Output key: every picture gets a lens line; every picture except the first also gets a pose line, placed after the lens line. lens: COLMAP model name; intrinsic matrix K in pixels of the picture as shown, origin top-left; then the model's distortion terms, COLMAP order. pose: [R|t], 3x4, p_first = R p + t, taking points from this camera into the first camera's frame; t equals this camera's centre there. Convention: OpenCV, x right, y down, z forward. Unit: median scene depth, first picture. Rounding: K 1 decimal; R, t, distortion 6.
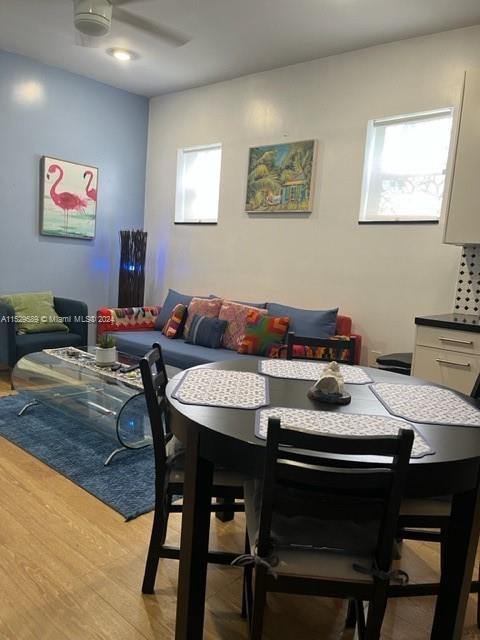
lens RADIAL K [[482.8, 0, 238.3], [0, 482.8, 325.4], [0, 0, 1]] dist [0.065722, -0.087427]
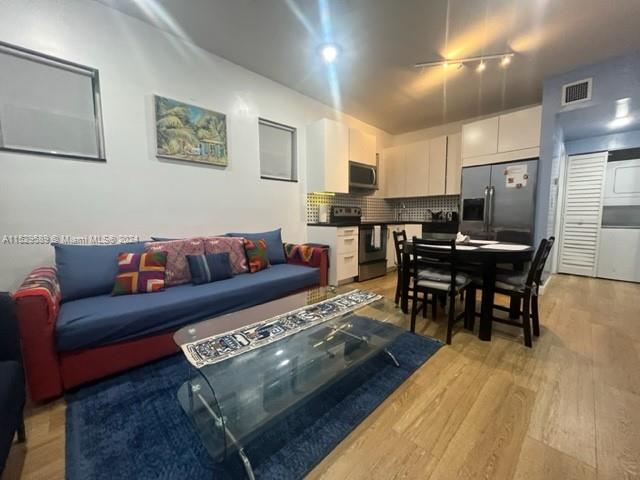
lens RADIAL K [[256.4, 0, 318.5], [0, 256.4, 239.2], [0, 0, 1]] dist [-0.004138, 0.001124]
pose [[0.074995, -0.151019, 0.985682, -0.556316], [0.150238, 0.978894, 0.138548, -0.084224], [-0.985801, 0.137697, 0.096101, 0.654993]]
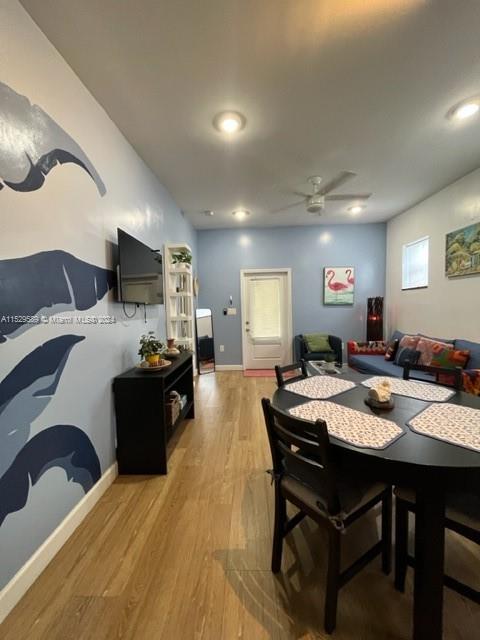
lens RADIAL K [[256.4, 0, 240.1], [0, 256.4, 318.3], [0, 0, 1]] dist [-0.004138, 0.001124]
pose [[0.641592, -0.048295, -0.765524, 0.209923], [-0.044128, 0.994039, -0.099695, -0.006881], [0.765776, 0.097745, 0.635636, 0.053672]]
